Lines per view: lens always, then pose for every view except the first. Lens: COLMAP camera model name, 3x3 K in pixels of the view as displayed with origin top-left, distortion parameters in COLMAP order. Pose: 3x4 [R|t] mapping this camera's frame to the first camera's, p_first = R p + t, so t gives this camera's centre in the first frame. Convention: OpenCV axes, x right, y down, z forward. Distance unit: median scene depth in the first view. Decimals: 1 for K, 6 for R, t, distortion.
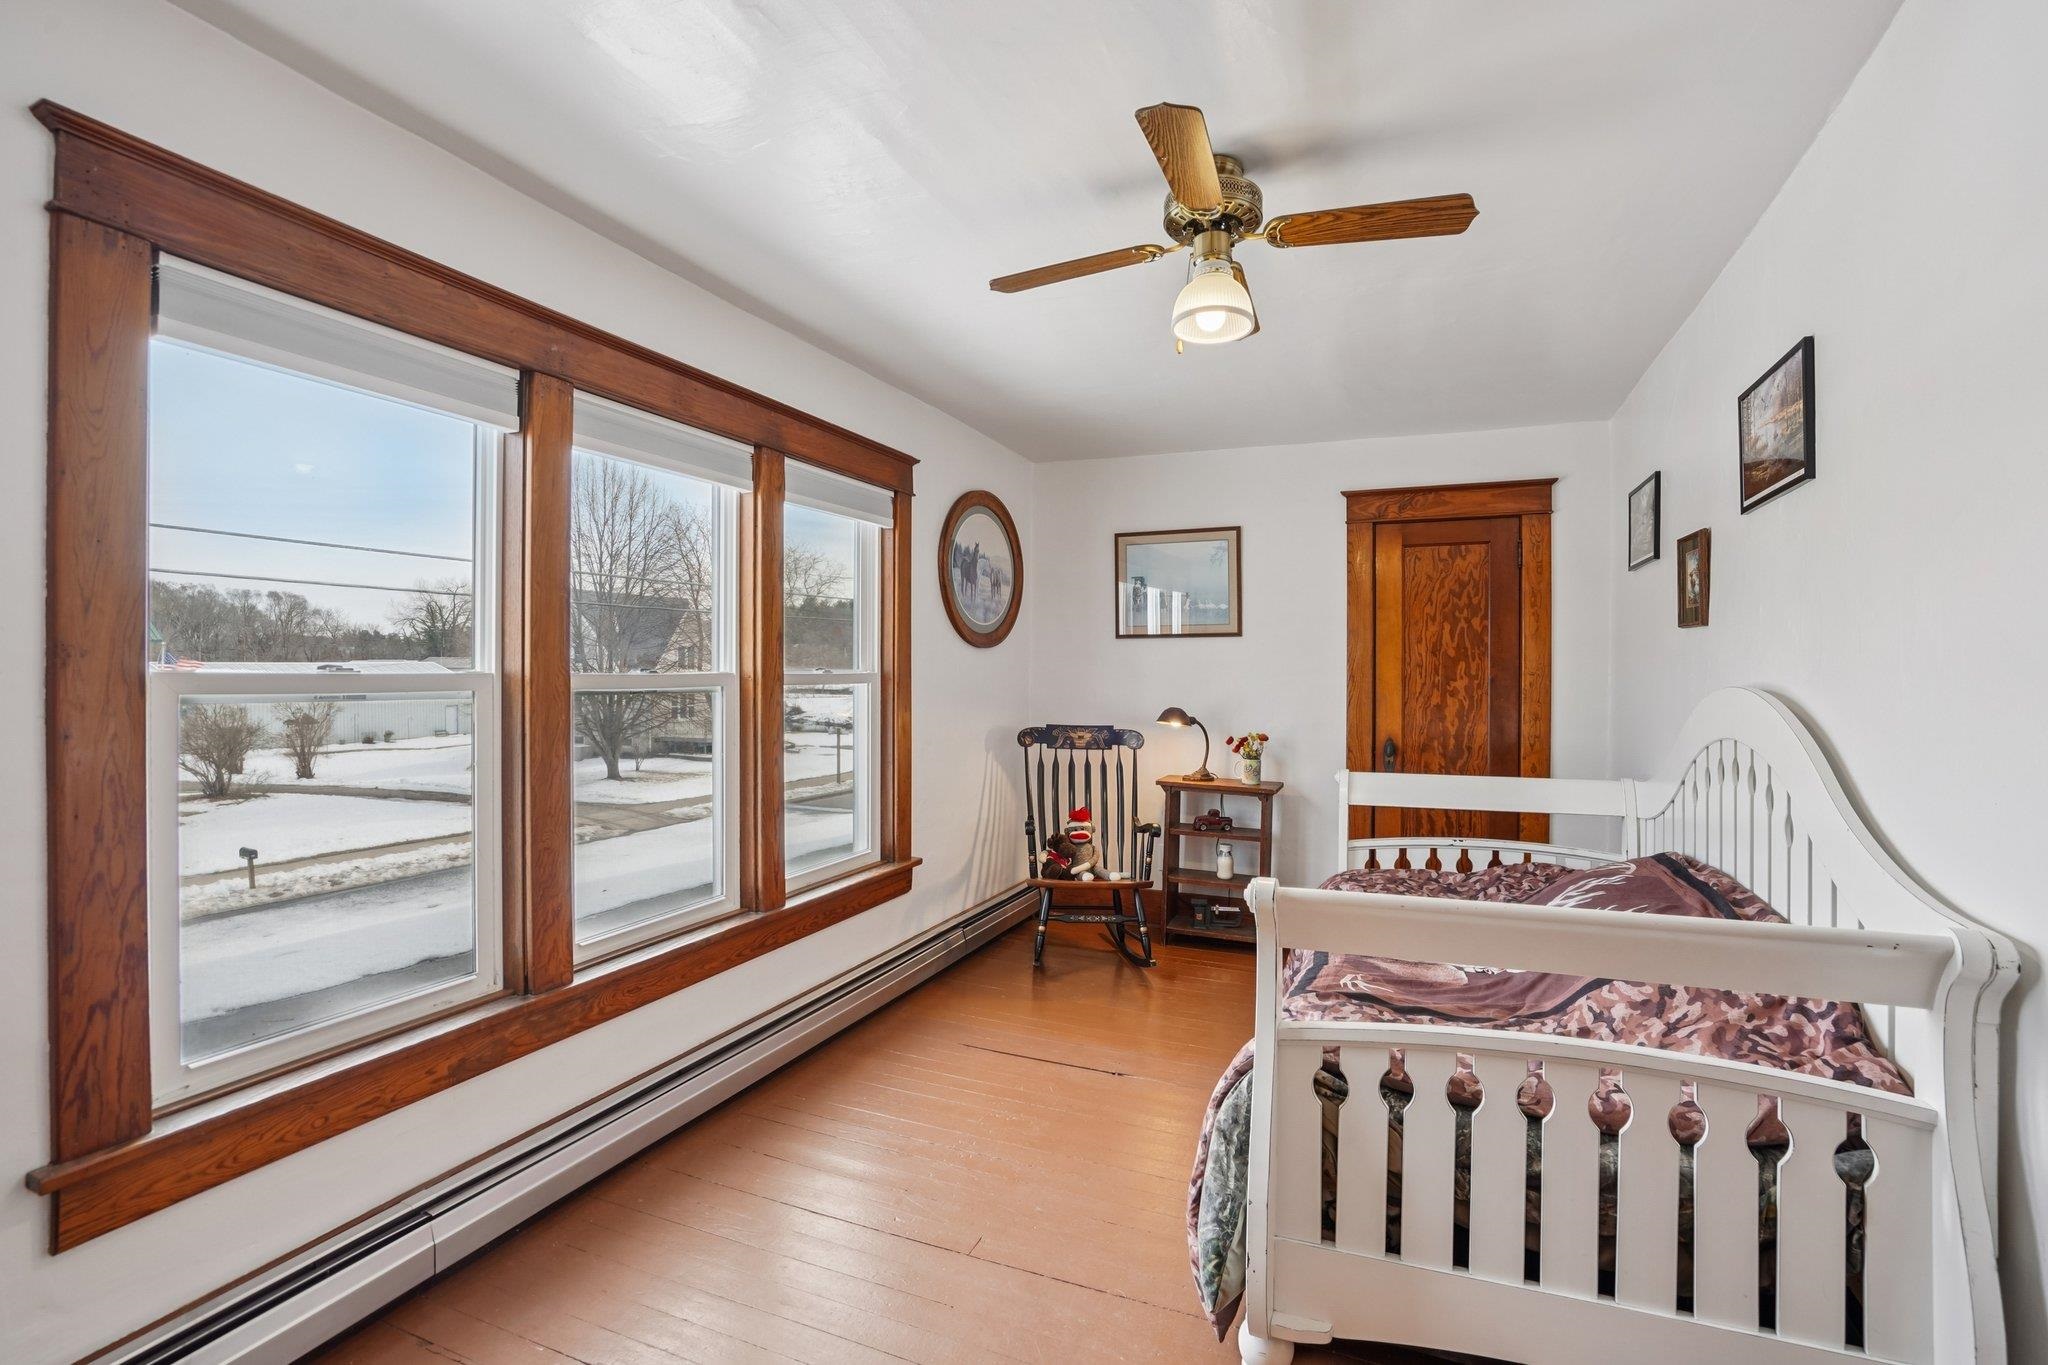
lens RADIAL K [[942.3, 0, 1024.0], [0, 942.3, 682.5], [0, 0, 1]] dist [-0.057969, 0.000010]
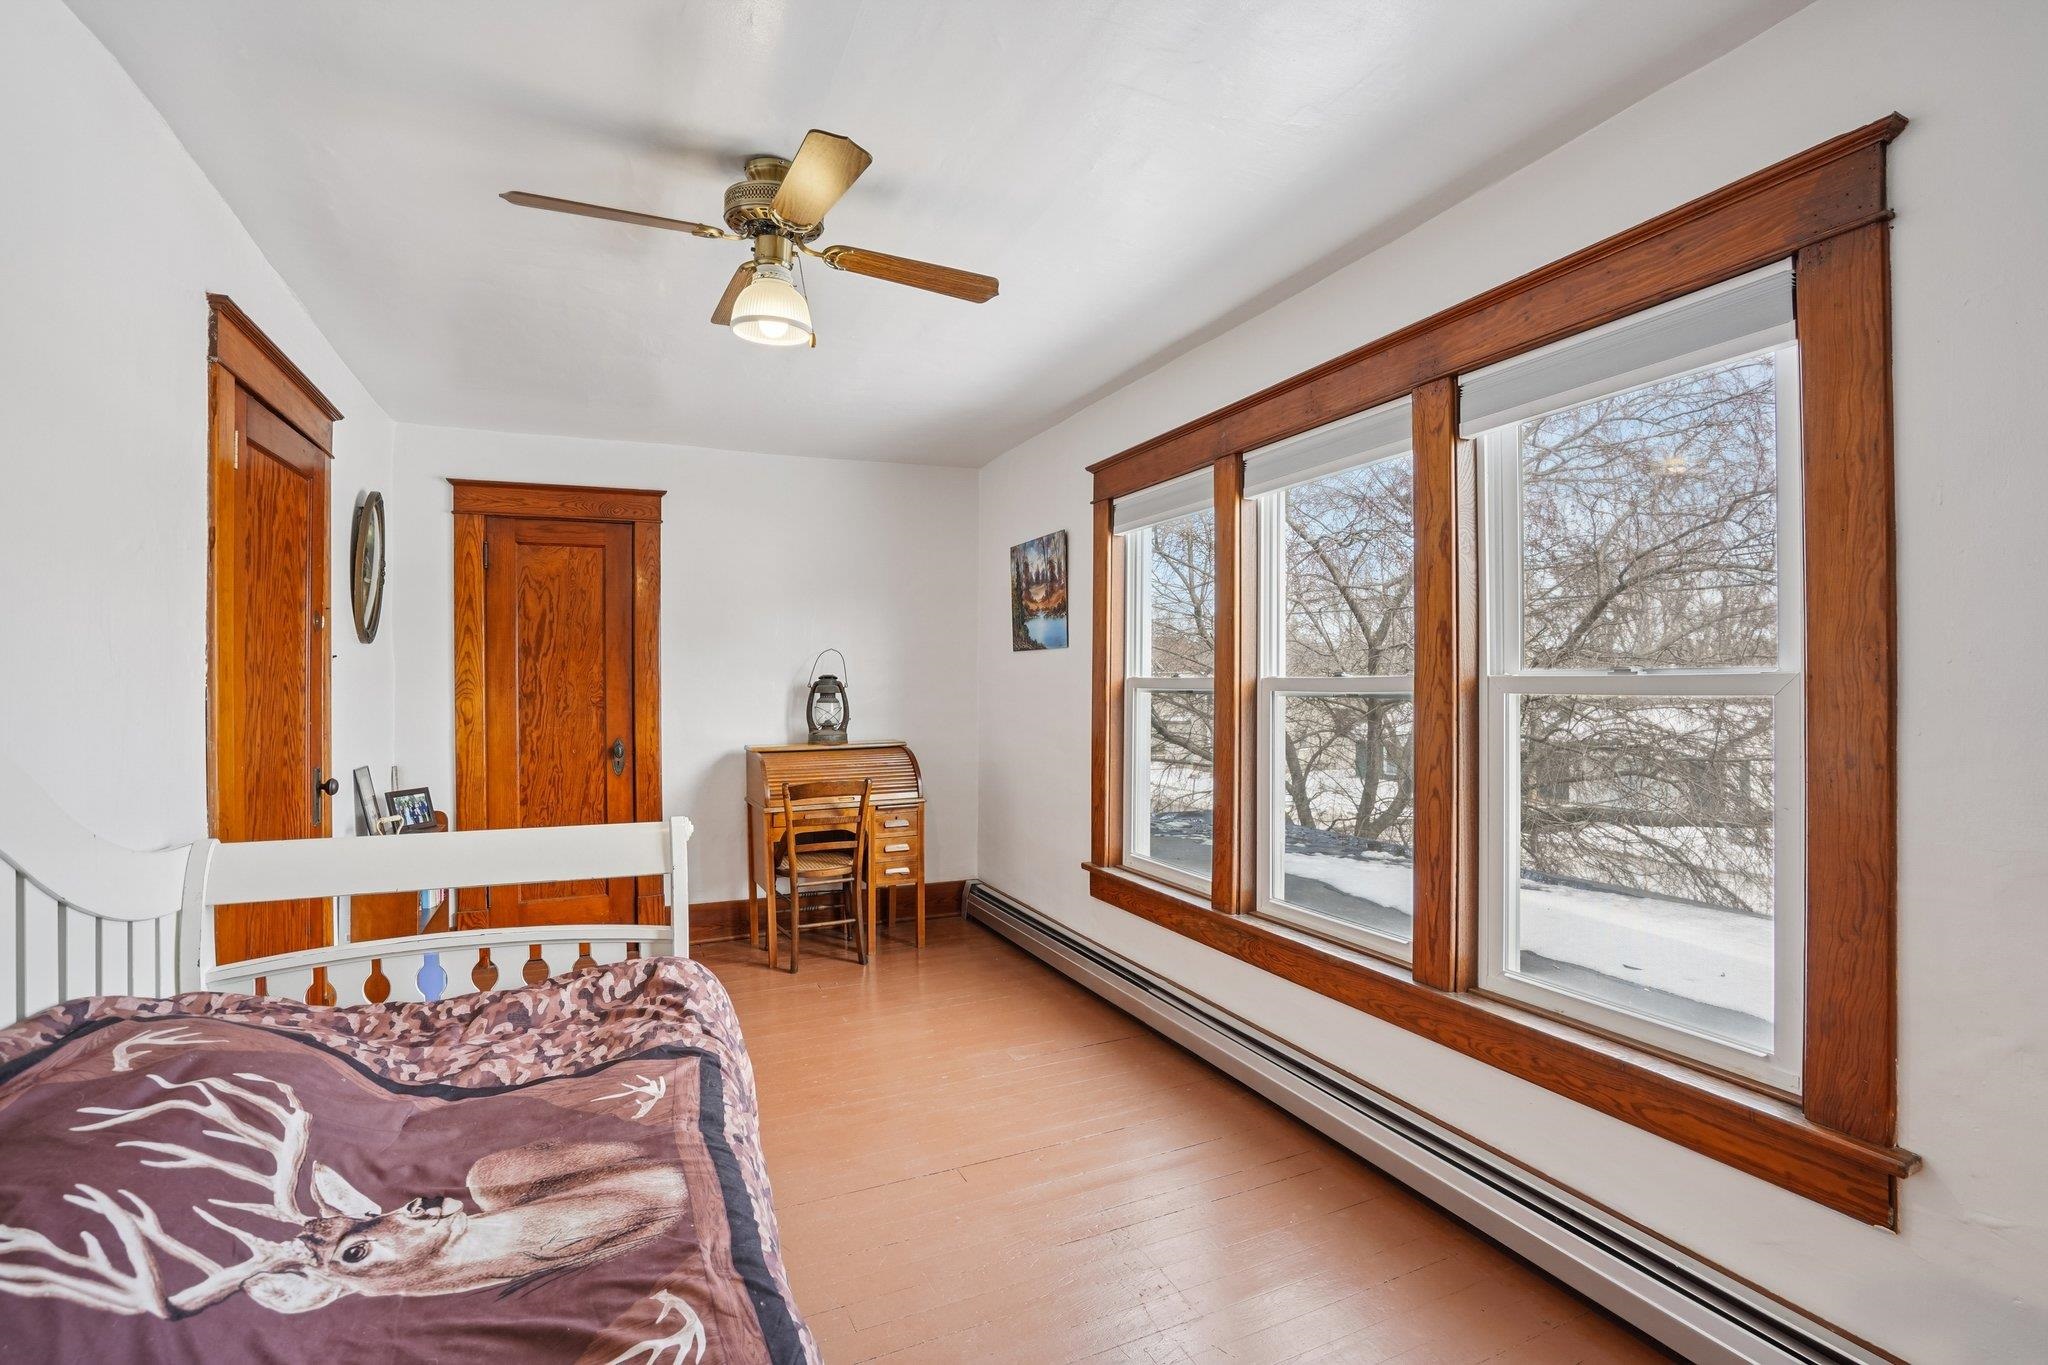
lens RADIAL K [[985.6, 0, 1024.0], [0, 985.6, 682.5], [0, 0, 1]] dist [-0.000917, 0.000095]
pose [[-0.693089, 0.006458, -0.720823, 0.585972], [0.000811, 0.999966, 0.008179, -0.011776], [0.720852, 0.005084, -0.693071, 1.432151]]
